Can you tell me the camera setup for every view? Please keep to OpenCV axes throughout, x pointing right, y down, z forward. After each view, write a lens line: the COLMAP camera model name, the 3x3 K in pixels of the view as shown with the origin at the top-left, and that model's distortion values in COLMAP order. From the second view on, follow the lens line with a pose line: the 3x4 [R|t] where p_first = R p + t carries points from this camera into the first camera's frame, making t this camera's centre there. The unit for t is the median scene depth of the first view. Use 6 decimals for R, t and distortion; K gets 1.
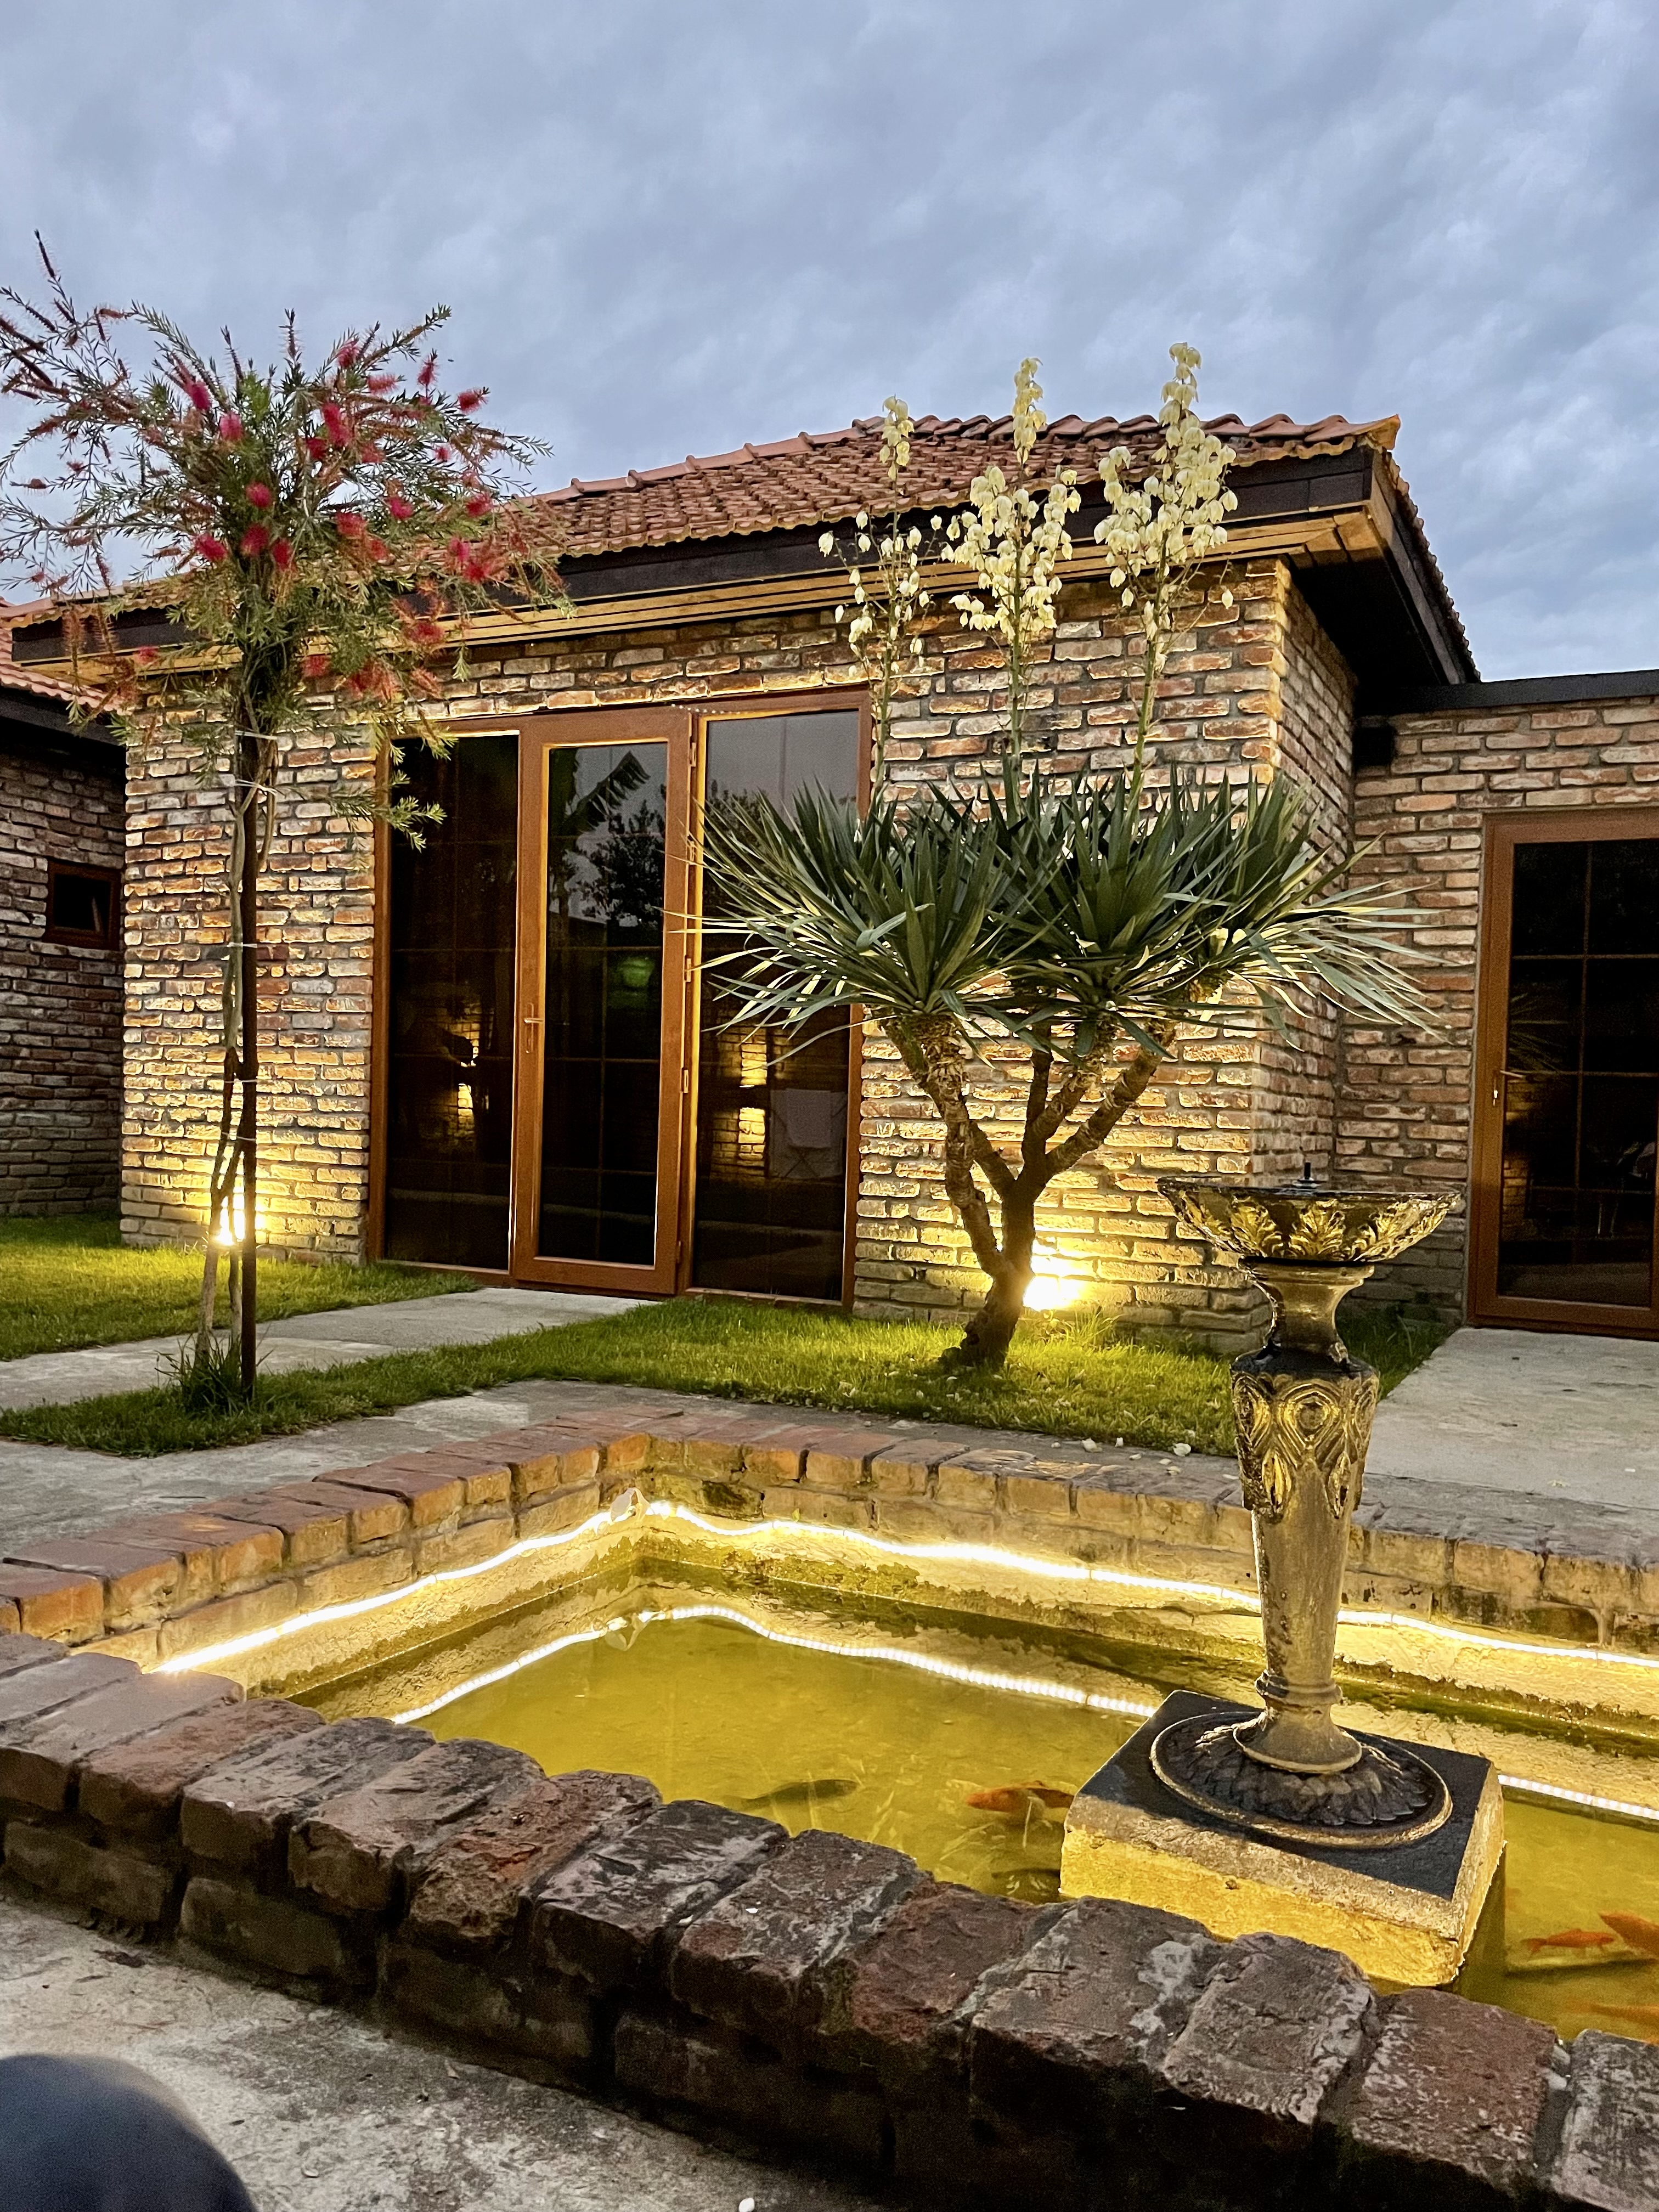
lens RADIAL K [[1696.9, 0, 829.5], [0, 1696.9, 1106.0], [0, 0, 1]] dist [0.047599, 0.000298]
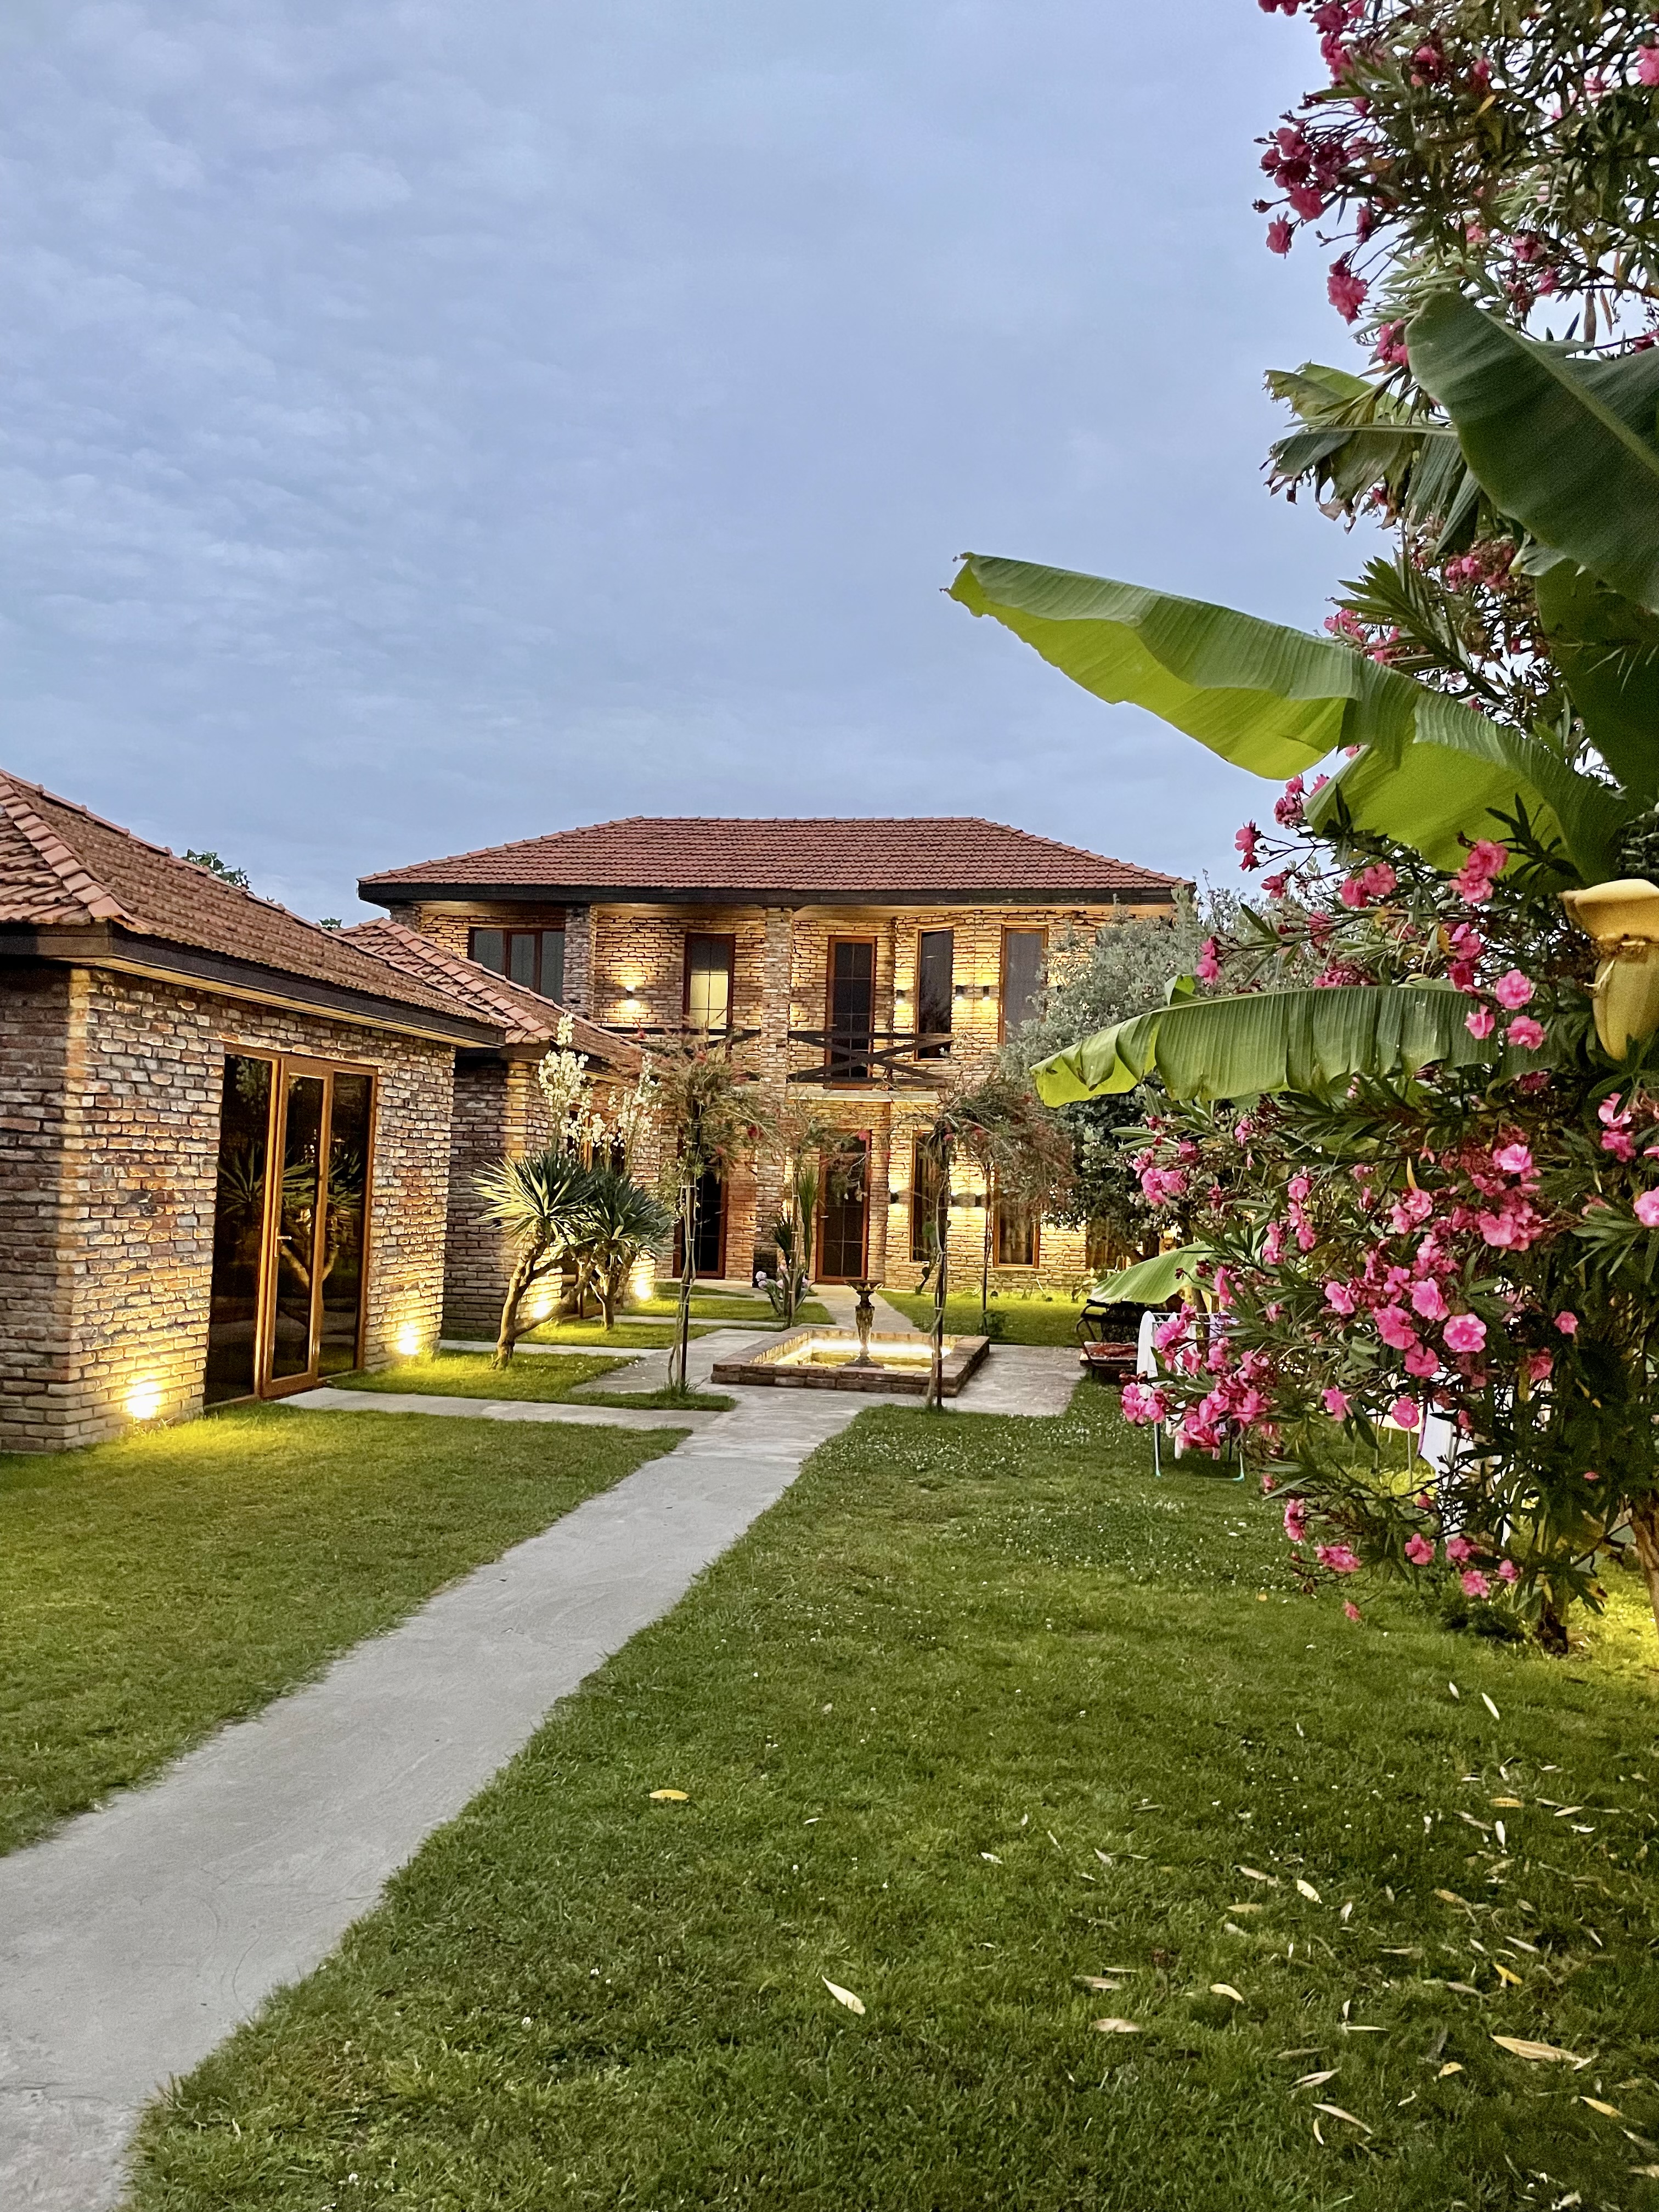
lens RADIAL K [[1696.9, 0, 829.5], [0, 1696.9, 1106.0], [0, 0, 1]] dist [0.047599, 0.000298]
pose [[-0.291410, 0.000542, 0.956598, -1.755141], [-0.029677, 0.999513, -0.009607, -0.163040], [-0.956138, -0.031188, -0.291252, 0.891684]]
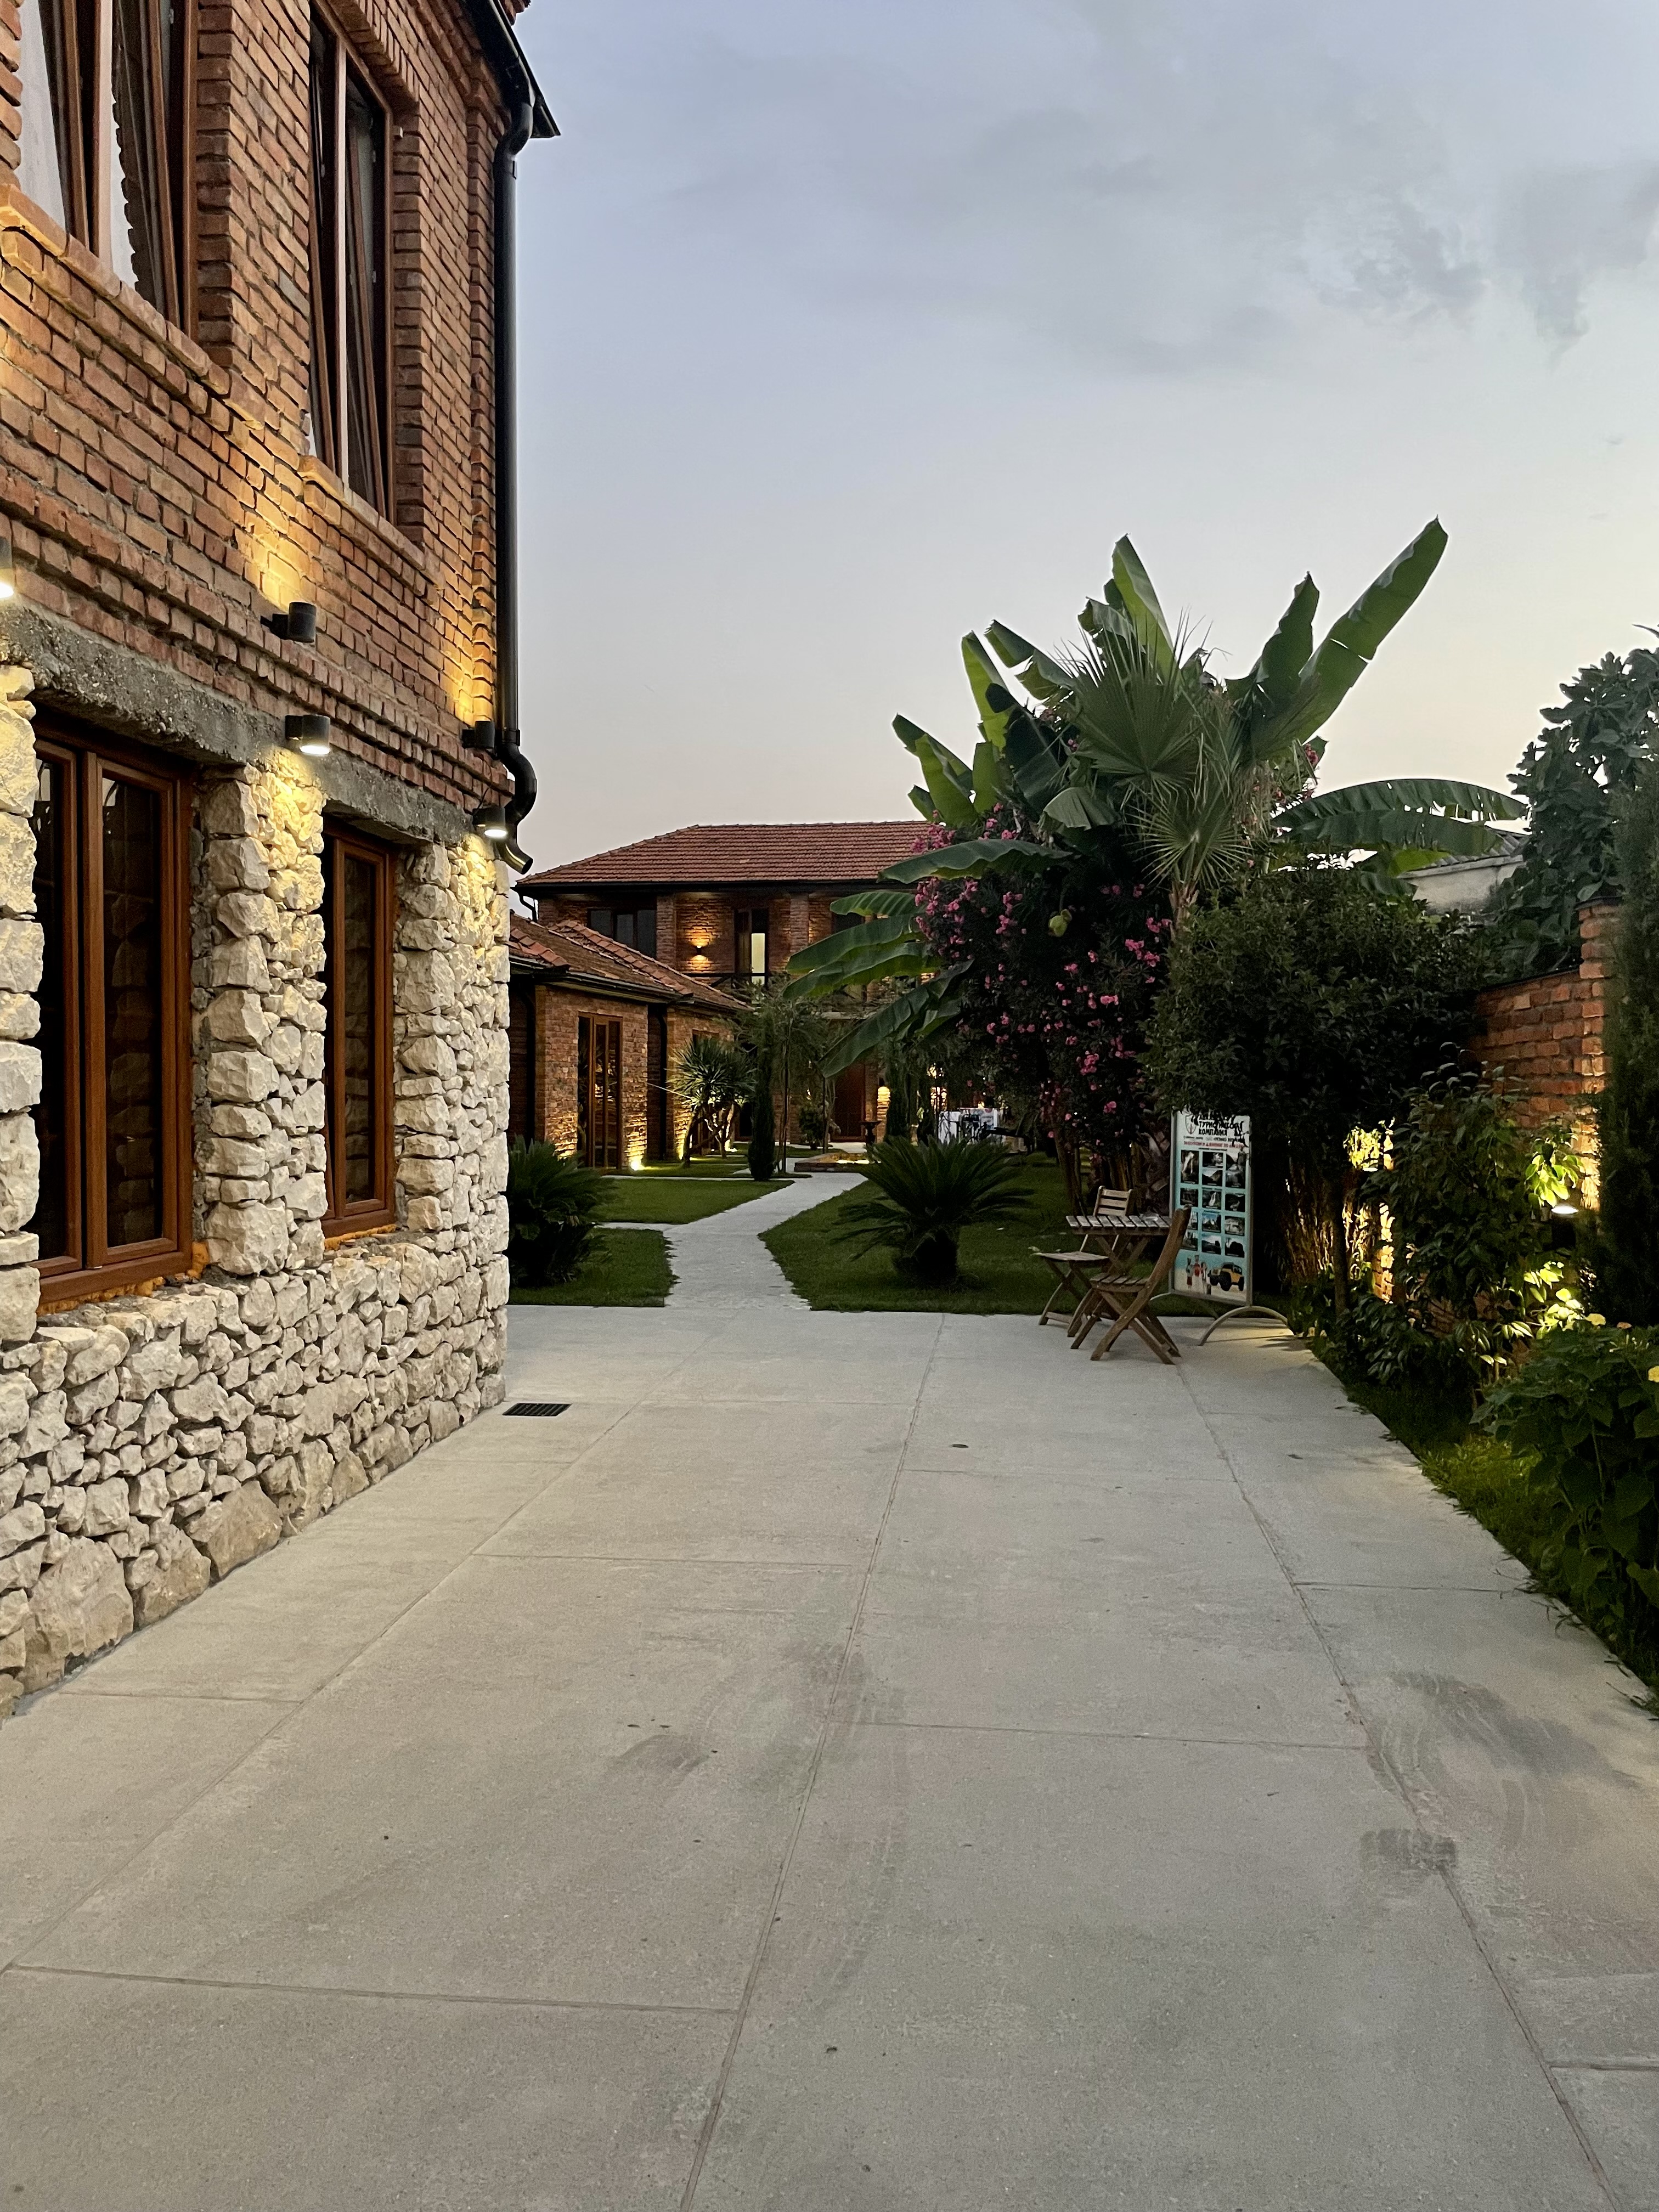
lens RADIAL K [[1696.9, 0, 829.5], [0, 1696.9, 1106.0], [0, 0, 1]] dist [0.047599, 0.000298]
pose [[-0.311724, -0.046227, 0.949047, -3.293885], [0.000568, 0.998807, 0.048837, -0.194238], [-0.950172, 0.015763, -0.311326, 1.491307]]
